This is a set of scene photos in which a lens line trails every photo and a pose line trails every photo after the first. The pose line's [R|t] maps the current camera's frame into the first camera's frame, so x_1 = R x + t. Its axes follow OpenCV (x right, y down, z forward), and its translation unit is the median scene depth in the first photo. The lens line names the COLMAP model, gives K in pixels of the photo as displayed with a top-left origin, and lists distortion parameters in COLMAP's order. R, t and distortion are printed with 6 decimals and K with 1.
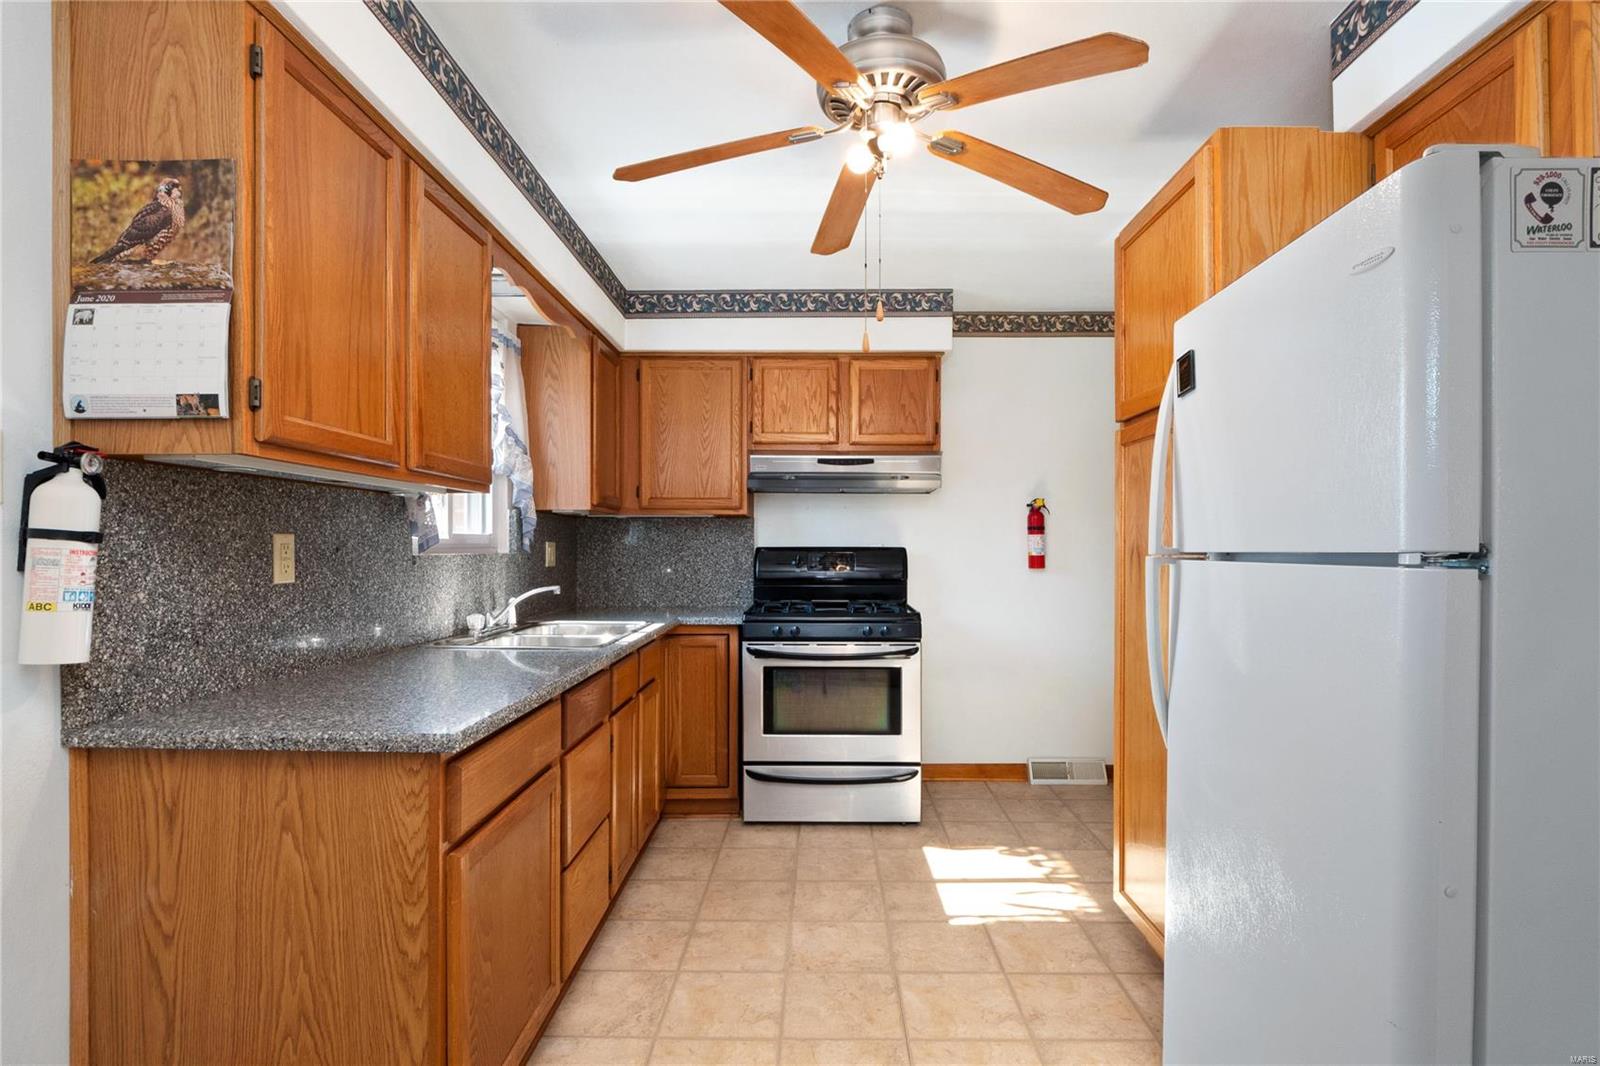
lens RADIAL K [[807.2, 0, 810.8], [0, 807.2, 542.8], [0, 0, 1]] dist [-0.008780, -0.002436]
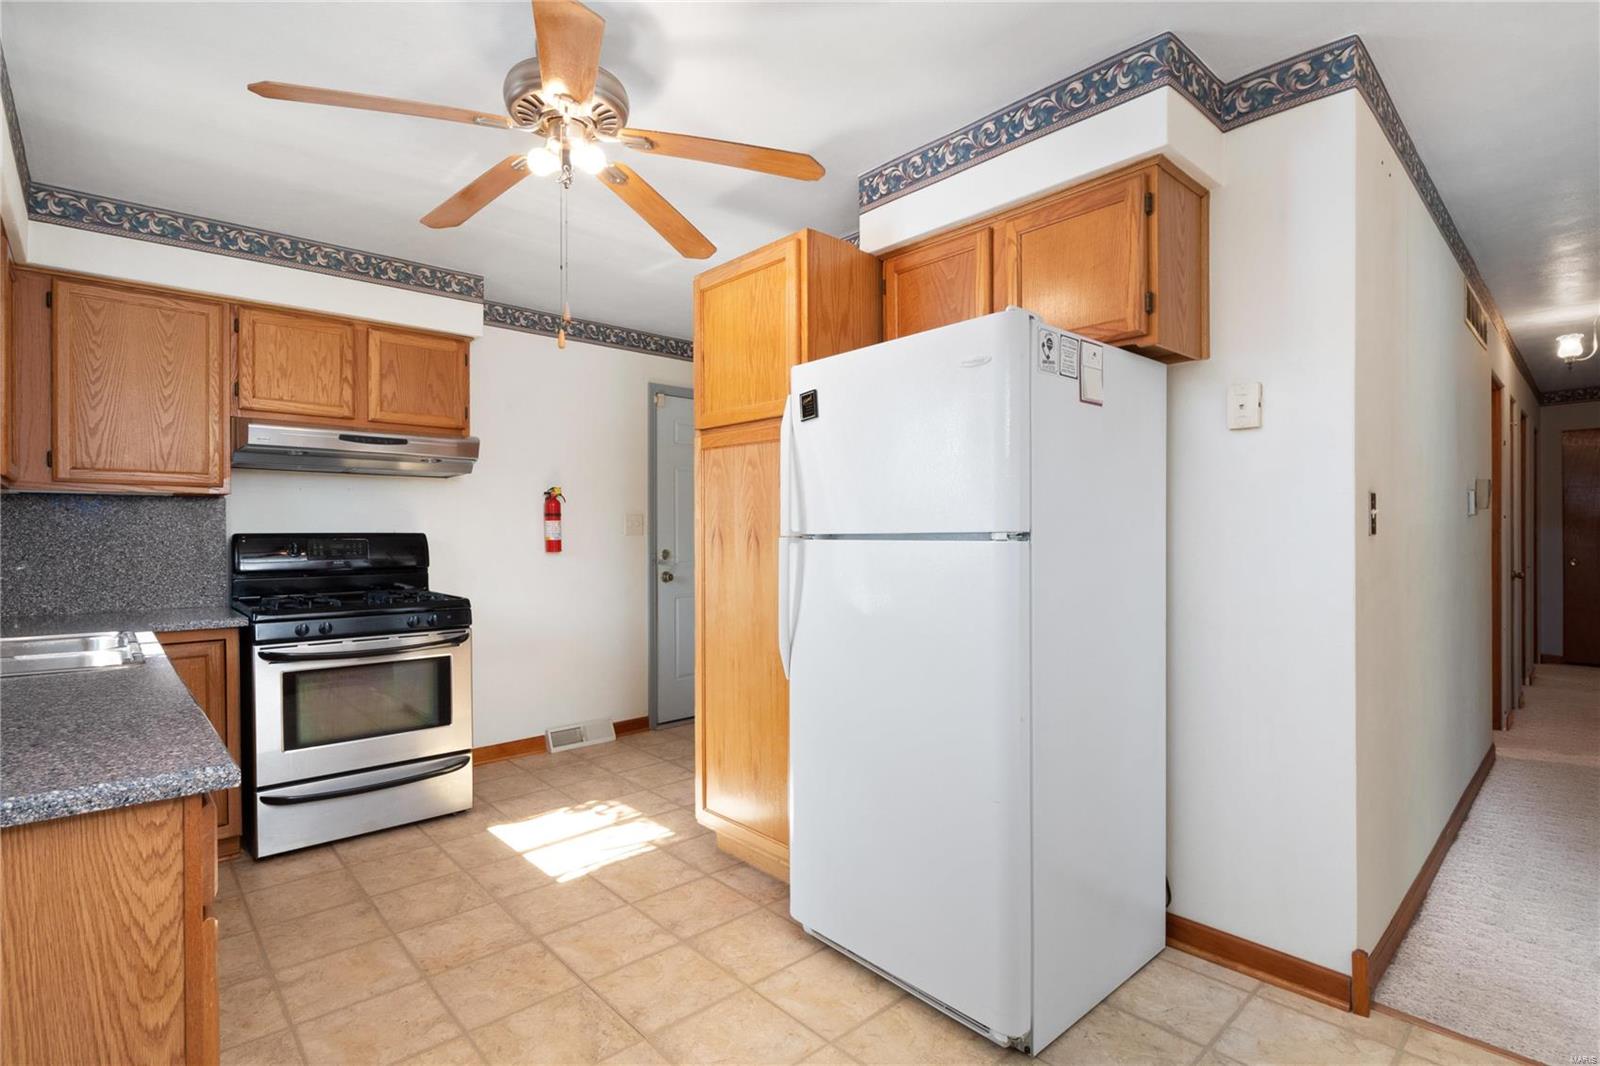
lens RADIAL K [[775.6, 0, 816.1], [0, 775.6, 528.3], [0, 0, 1]] dist [-0.015423, -0.000482]
pose [[0.718654, -0.000359, 0.695368, -0.268046], [0.000687, 1.000000, -0.000193, 0.001123], [-0.695368, 0.000616, 0.718654, 0.020559]]
